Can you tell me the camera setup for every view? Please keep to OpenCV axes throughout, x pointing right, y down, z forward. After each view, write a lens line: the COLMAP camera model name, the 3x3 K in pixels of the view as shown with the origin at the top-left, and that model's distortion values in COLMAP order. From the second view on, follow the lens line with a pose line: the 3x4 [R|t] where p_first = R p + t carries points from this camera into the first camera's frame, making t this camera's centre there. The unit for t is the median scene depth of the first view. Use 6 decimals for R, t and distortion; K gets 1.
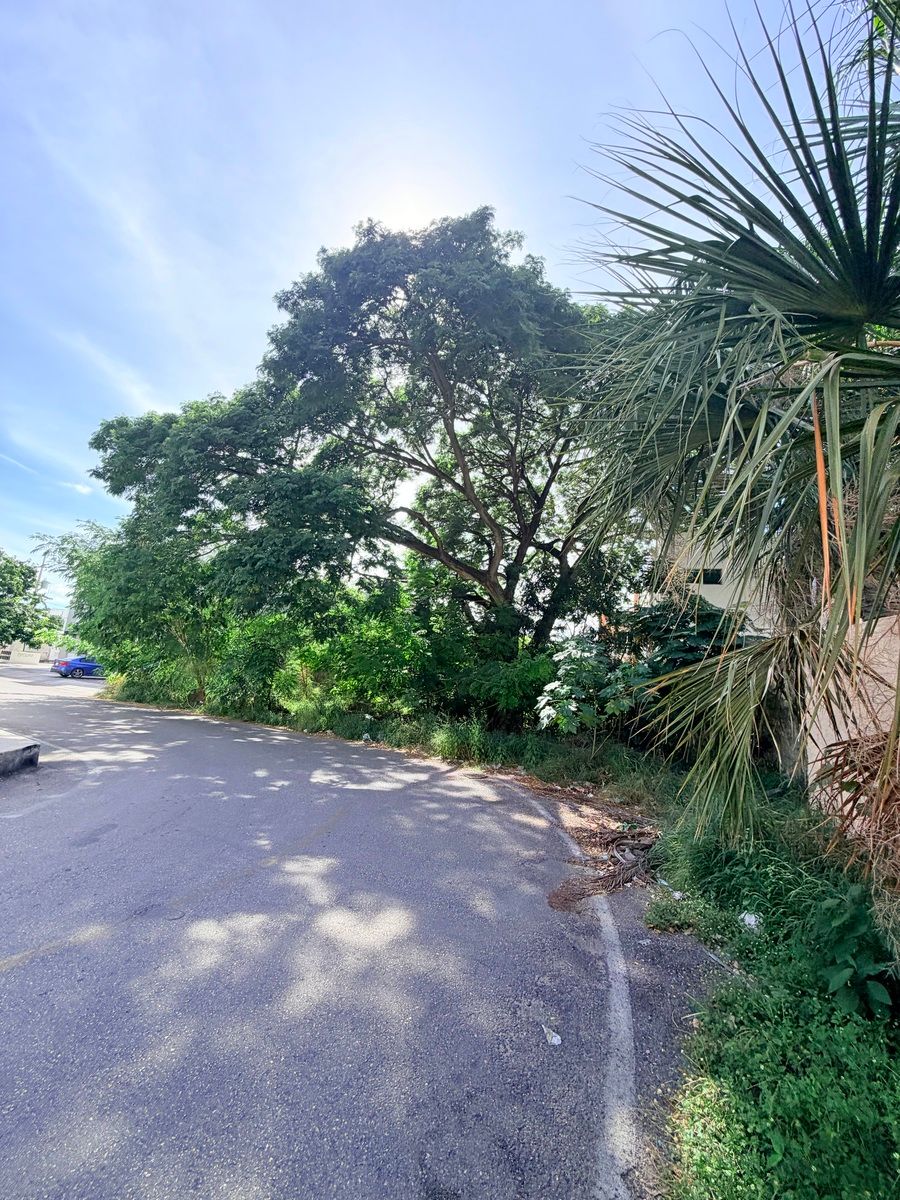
lens RADIAL K [[473.6, 0, 446.0], [0, 473.6, 596.2], [0, 0, 1]] dist [-0.009189, 0.000039]
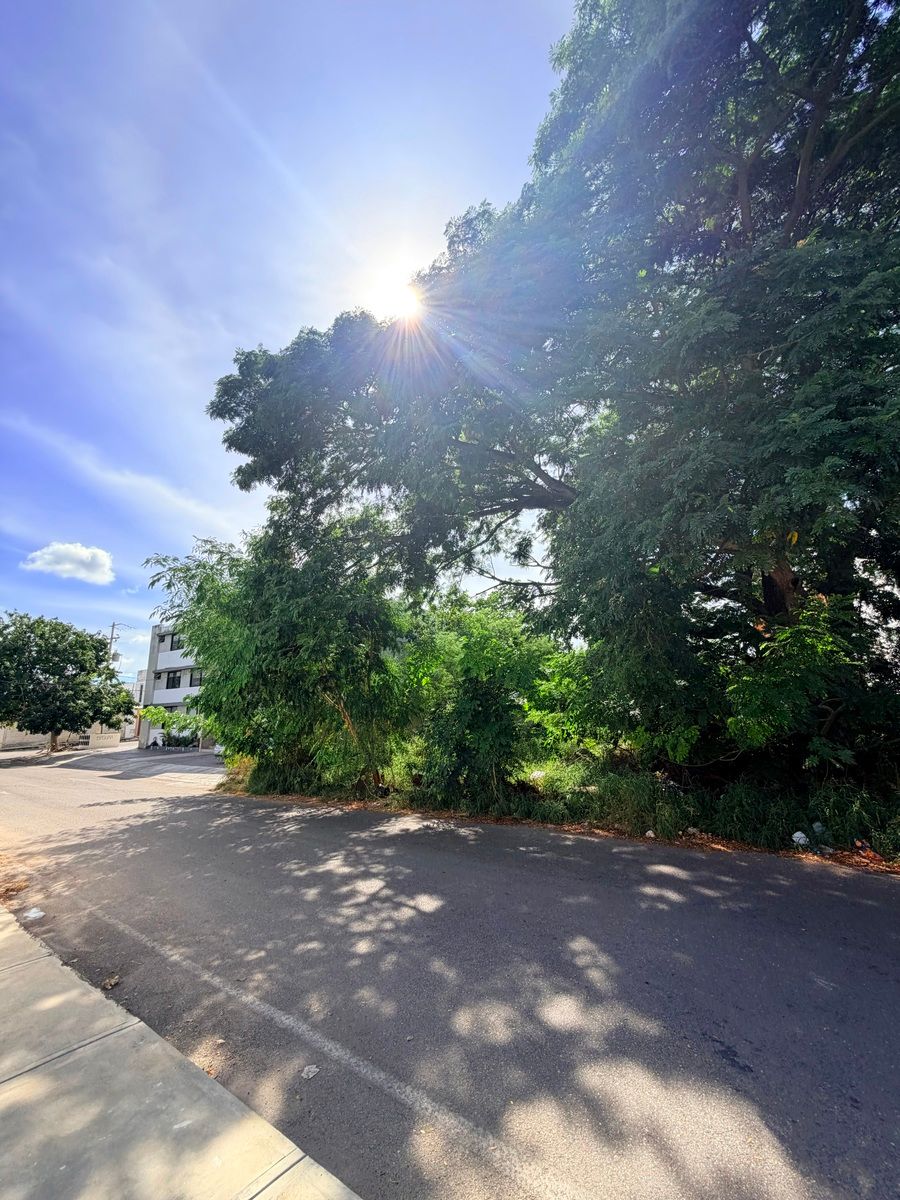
lens RADIAL K [[473.6, 0, 446.0], [0, 473.6, 596.2], [0, 0, 1]] dist [-0.009189, 0.000039]
pose [[0.987368, -0.143136, -0.067944, -0.391662], [0.139093, 0.988403, -0.060928, 0.009680], [0.075877, 0.050708, 0.995827, 0.359582]]
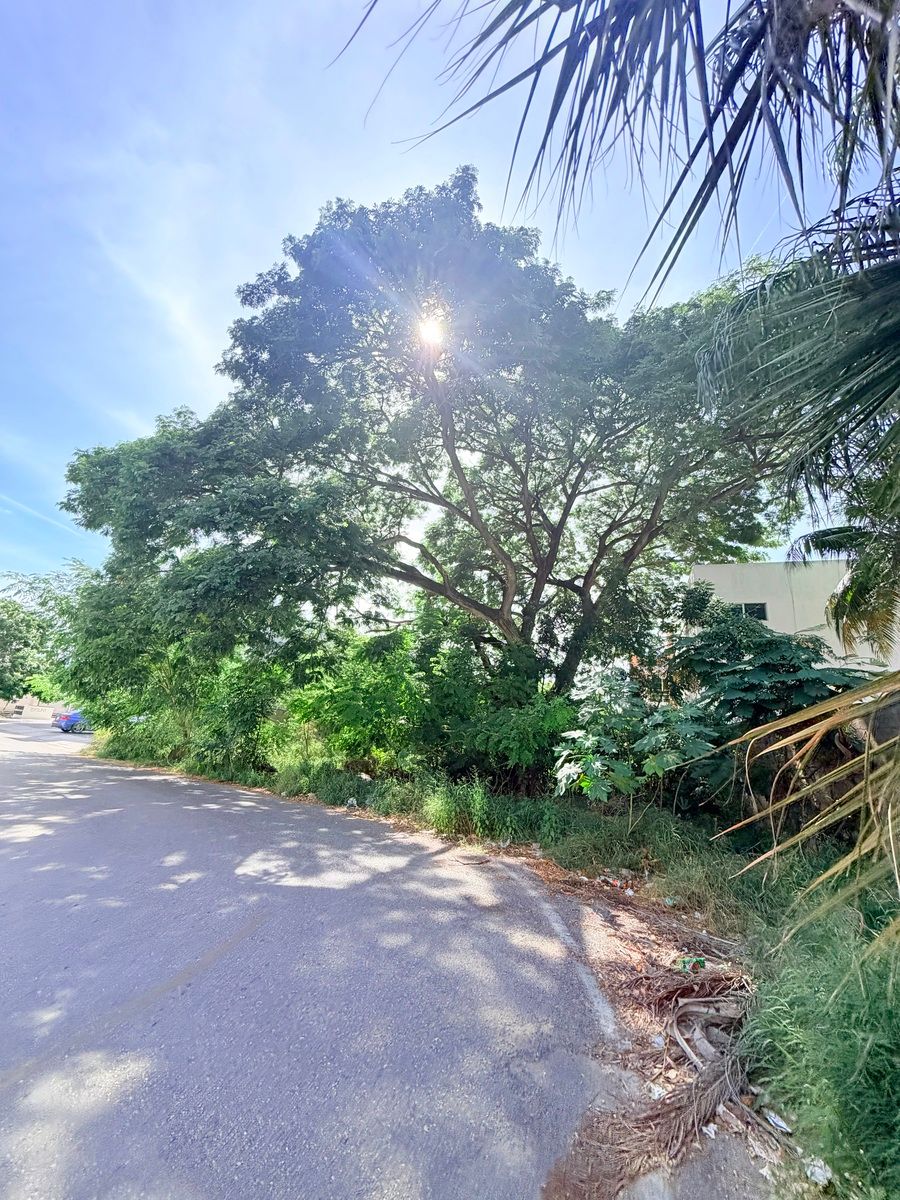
lens RADIAL K [[473.6, 0, 446.0], [0, 473.6, 596.2], [0, 0, 1]] dist [-0.009189, 0.000039]
pose [[0.998386, -0.022156, -0.052292, 0.038798], [0.016382, 0.993975, -0.108374, 0.024607], [0.054378, 0.107342, 0.992734, 0.116550]]
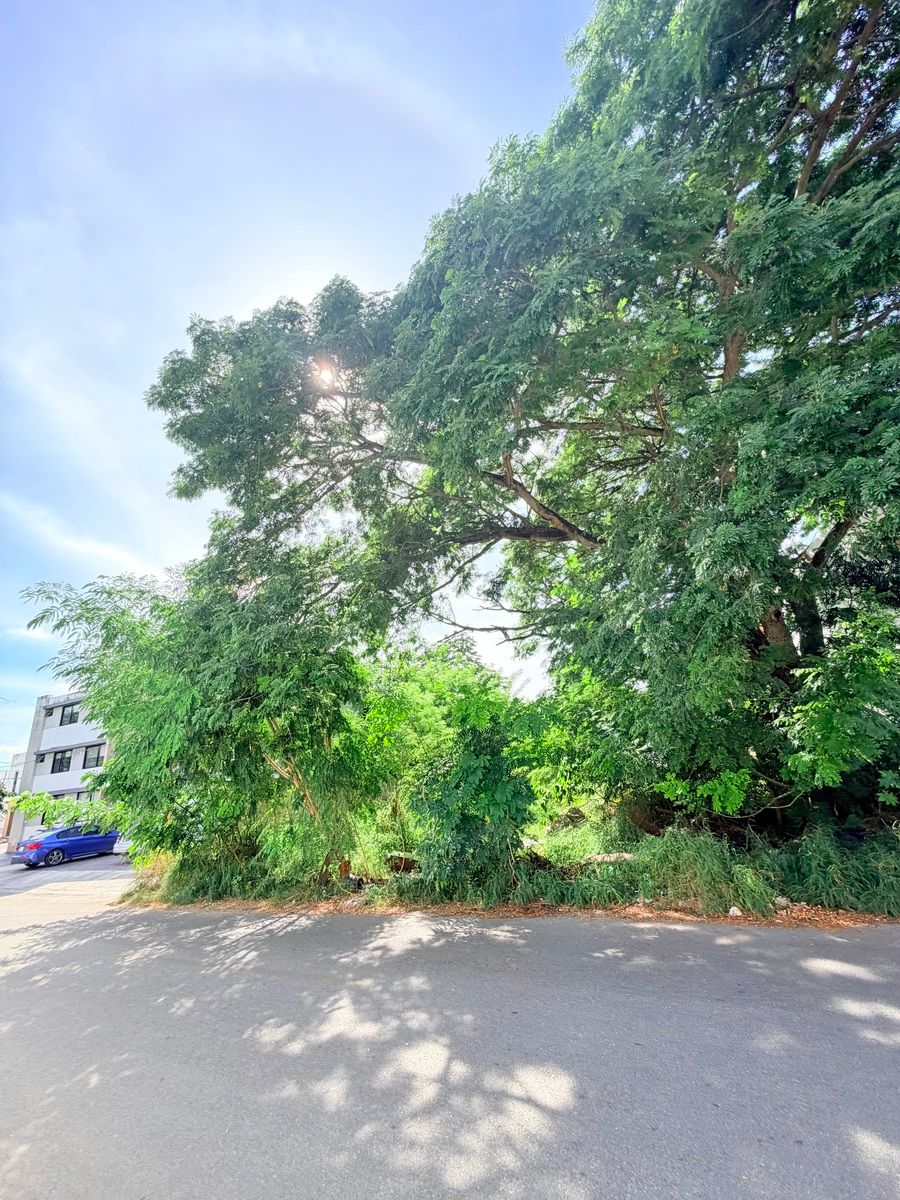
lens RADIAL K [[473.6, 0, 446.0], [0, 473.6, 596.2], [0, 0, 1]] dist [-0.009189, 0.000039]
pose [[0.981394, -0.160894, 0.104778, -0.483871], [0.176685, 0.970364, -0.164850, 0.026086], [-0.075149, 0.180296, 0.980738, 0.471190]]
